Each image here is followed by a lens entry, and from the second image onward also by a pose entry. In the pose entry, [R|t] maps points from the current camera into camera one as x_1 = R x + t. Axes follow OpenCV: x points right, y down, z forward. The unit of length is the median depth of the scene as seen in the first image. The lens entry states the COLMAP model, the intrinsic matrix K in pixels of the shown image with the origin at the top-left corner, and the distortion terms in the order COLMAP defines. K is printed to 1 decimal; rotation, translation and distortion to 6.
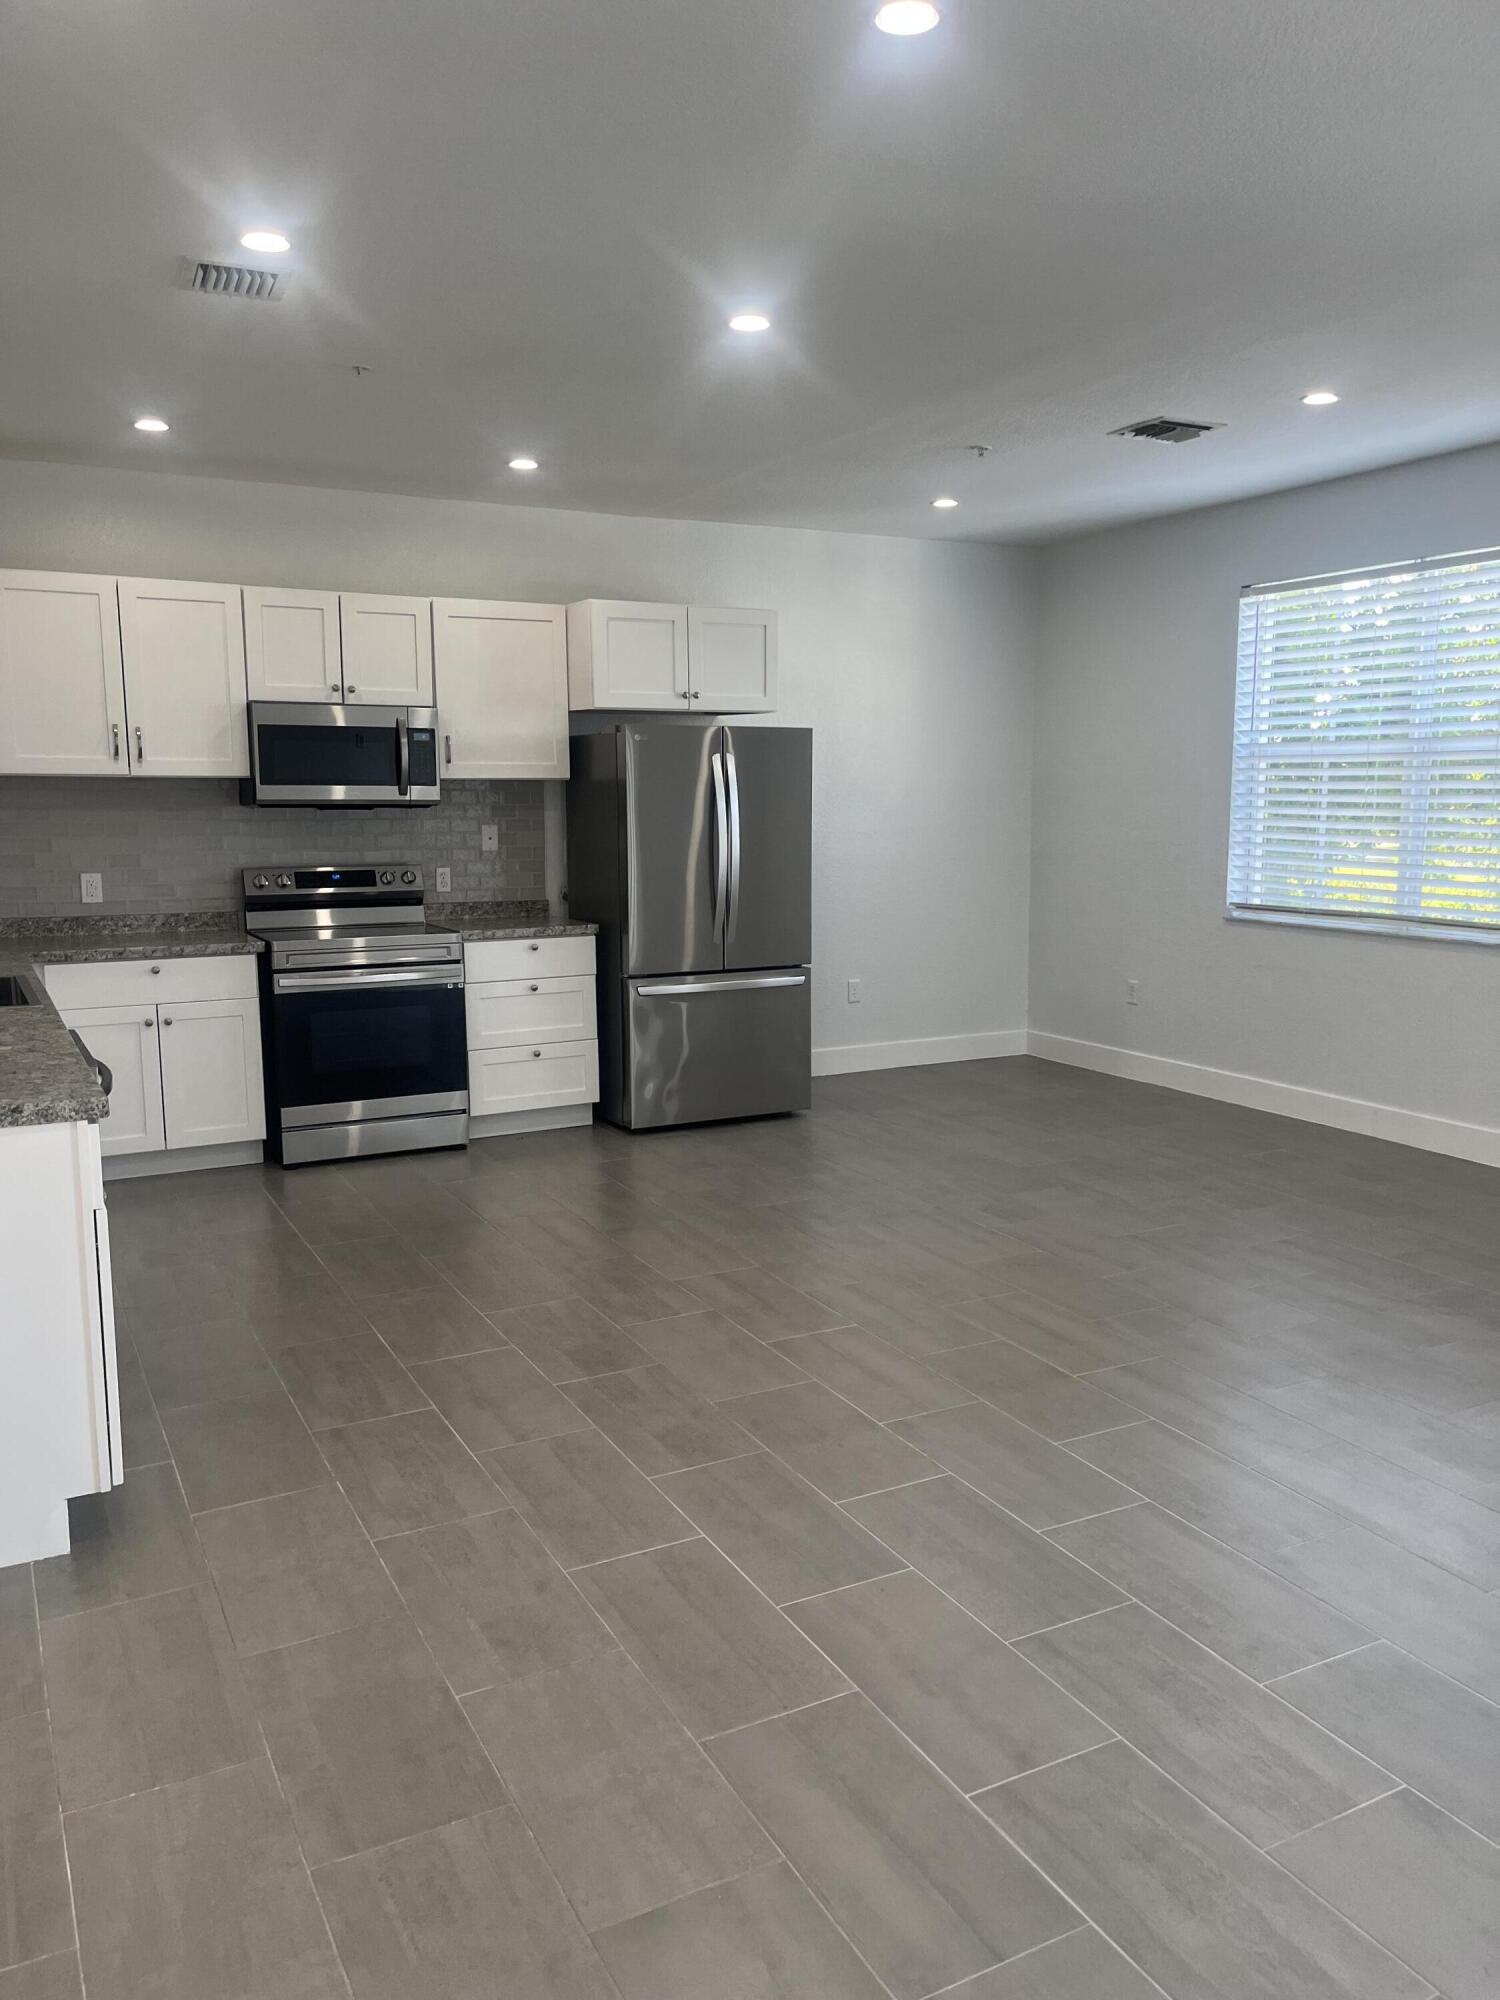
lens RADIAL K [[1514.0, 0, 771.7], [0, 1514.0, 1017.2], [0, 0, 1]] dist [0.036657, -0.012776]
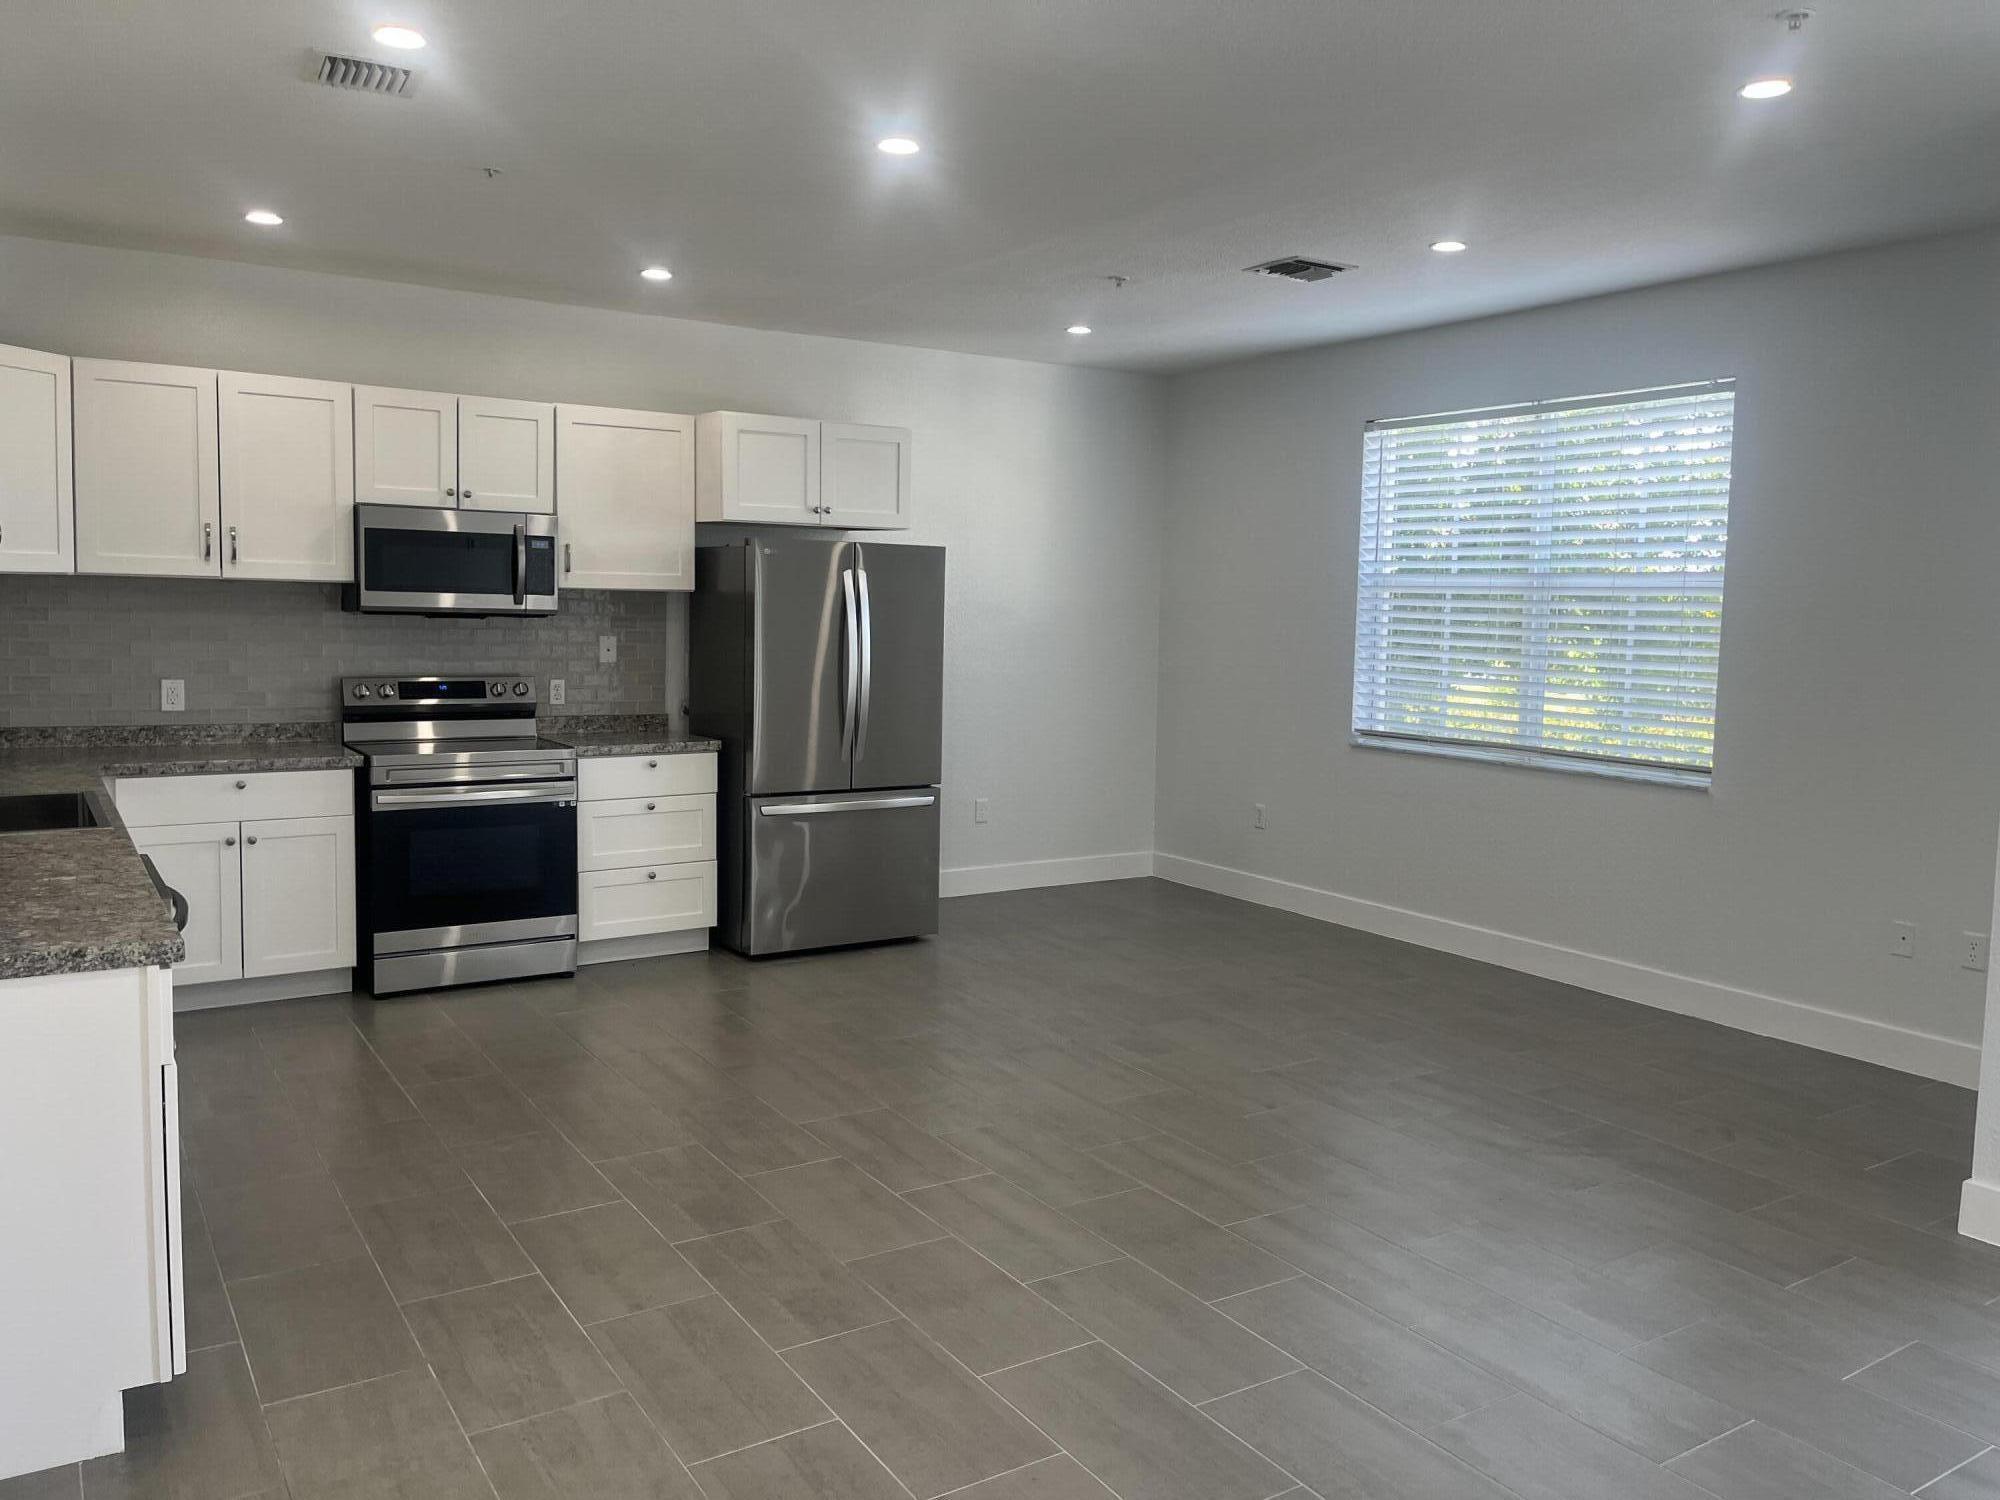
lens RADIAL K [[1514.0, 0, 1013.3], [0, 1514.0, 725.2], [0, 0, 1]] dist [0.036657, -0.012776]
pose [[0.996098, 0.016825, 0.086638, -0.013556], [-0.010983, 0.997660, -0.067477, -0.008942], [-0.087571, 0.066262, 0.993952, 0.023417]]
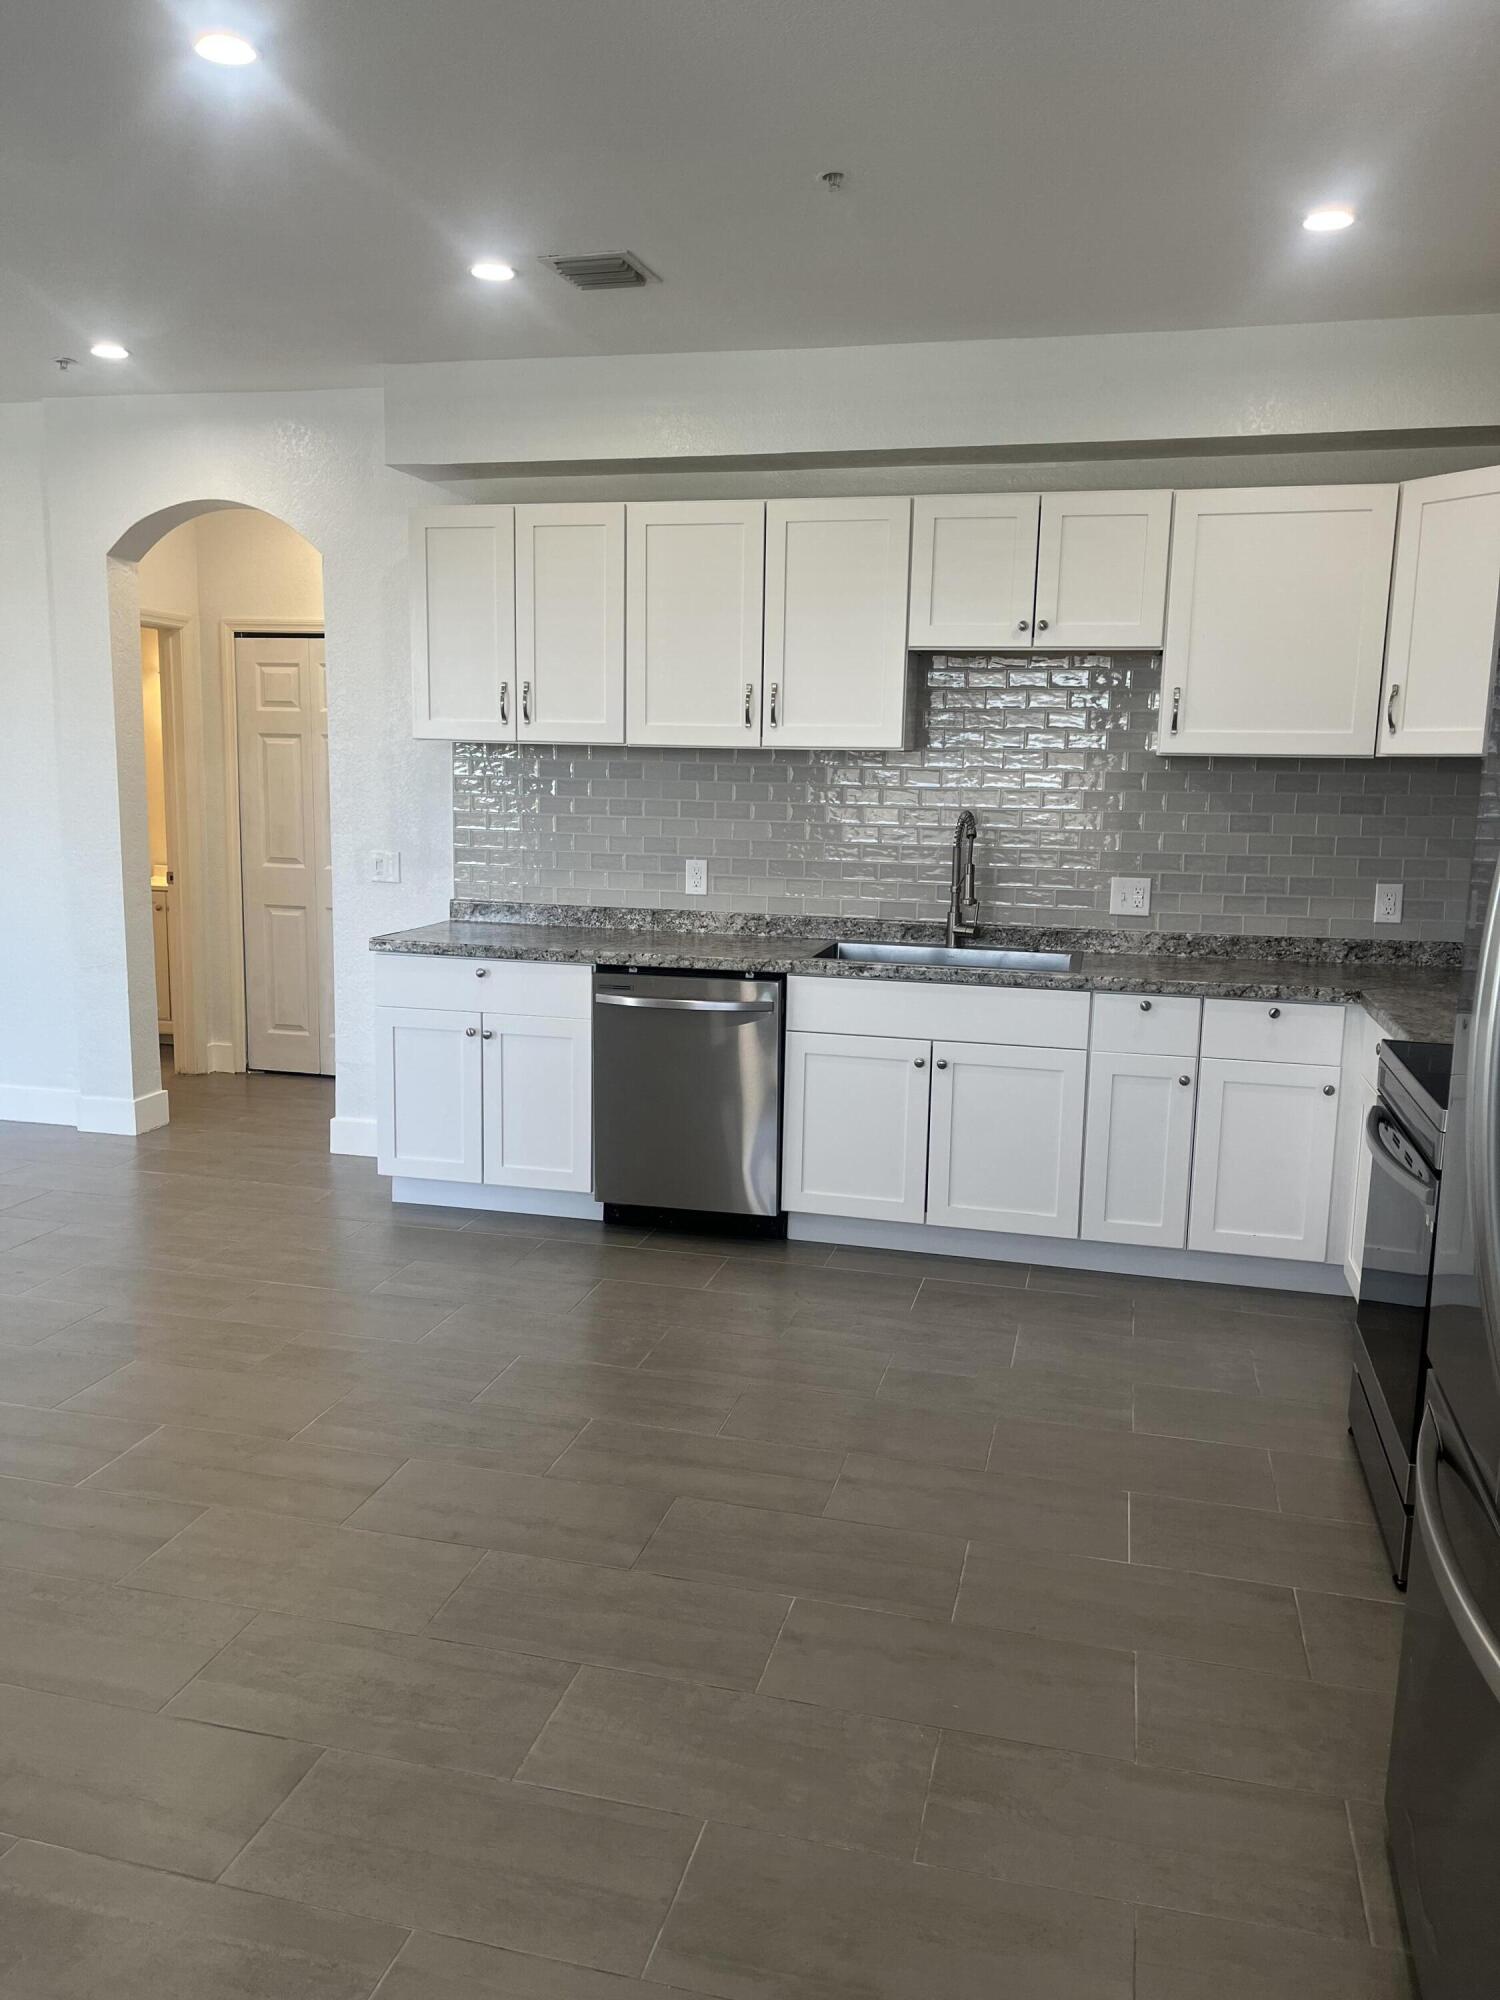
lens RADIAL K [[1504.8, 0, 767.5], [0, 1504.8, 1012.6], [0, 0, 1]] dist [0.056778, -0.072793]
pose [[-0.671485, 0.105752, -0.733434, 0.241144], [-0.130027, 0.957592, 0.257118, -0.171177], [0.729521, 0.268017, -0.629258, 1.155669]]
